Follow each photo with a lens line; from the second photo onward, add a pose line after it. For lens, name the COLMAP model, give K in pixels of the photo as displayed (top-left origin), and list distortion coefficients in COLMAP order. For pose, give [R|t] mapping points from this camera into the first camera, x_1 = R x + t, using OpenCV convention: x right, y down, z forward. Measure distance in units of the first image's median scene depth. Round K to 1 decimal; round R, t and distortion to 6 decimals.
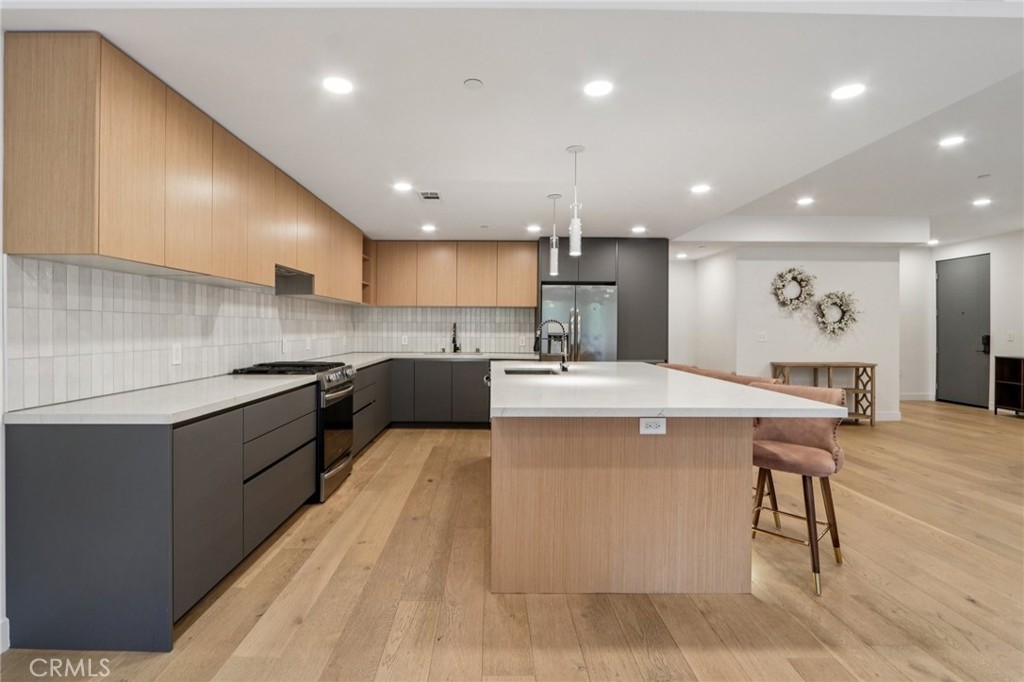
lens RADIAL K [[484.0, 0, 501.1], [0, 484.0, 333.3], [0, 0, 1]] dist [-0.009734, 0.000008]
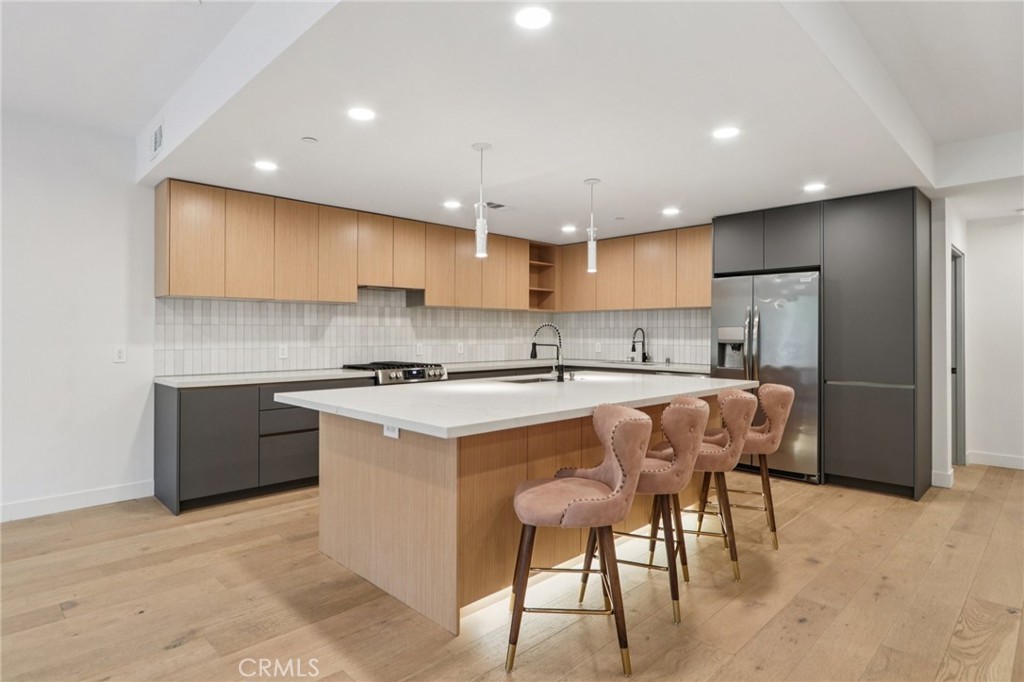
lens RADIAL K [[564.8, 0, 512.9], [0, 564.8, 333.3], [0, 0, 1]] dist [-0.005146, -0.000463]
pose [[0.688320, -0.004534, -0.725393, 0.529904], [-0.005894, 0.999912, -0.011843, 0.001251], [0.725383, 0.012428, 0.688233, 0.144120]]
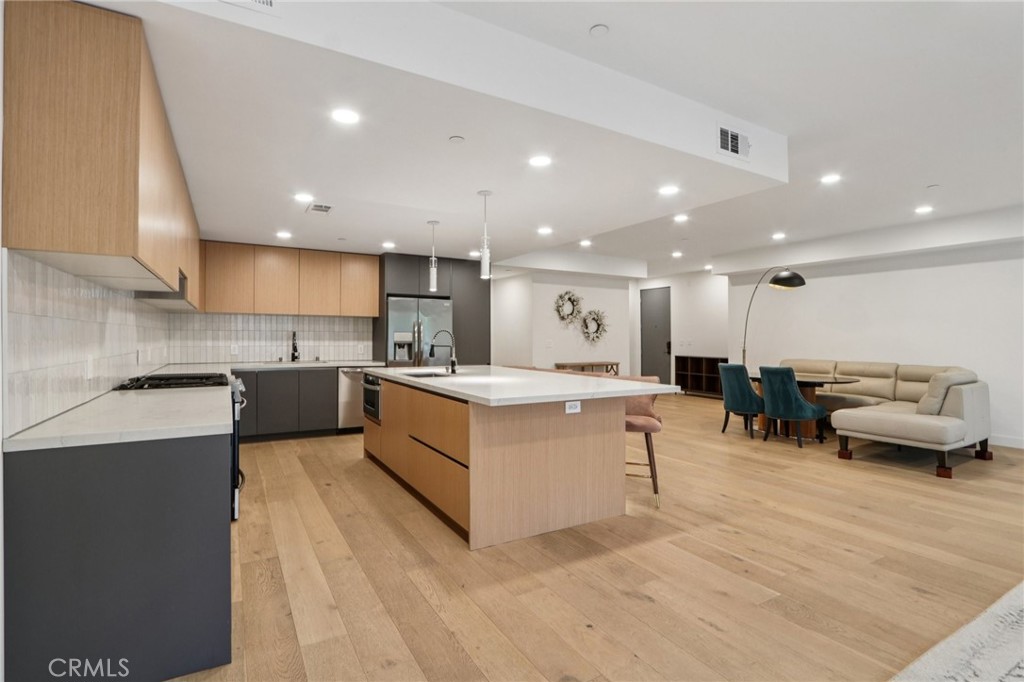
lens RADIAL K [[472.5, 0, 496.7], [0, 472.5, 337.7], [0, 0, 1]] dist [-0.008279, -0.000151]
pose [[0.877083, -0.000311, 0.480339, -0.212457], [0.004147, 0.999967, -0.006923, -0.000362], [-0.480321, 0.008064, 0.877055, -0.039101]]
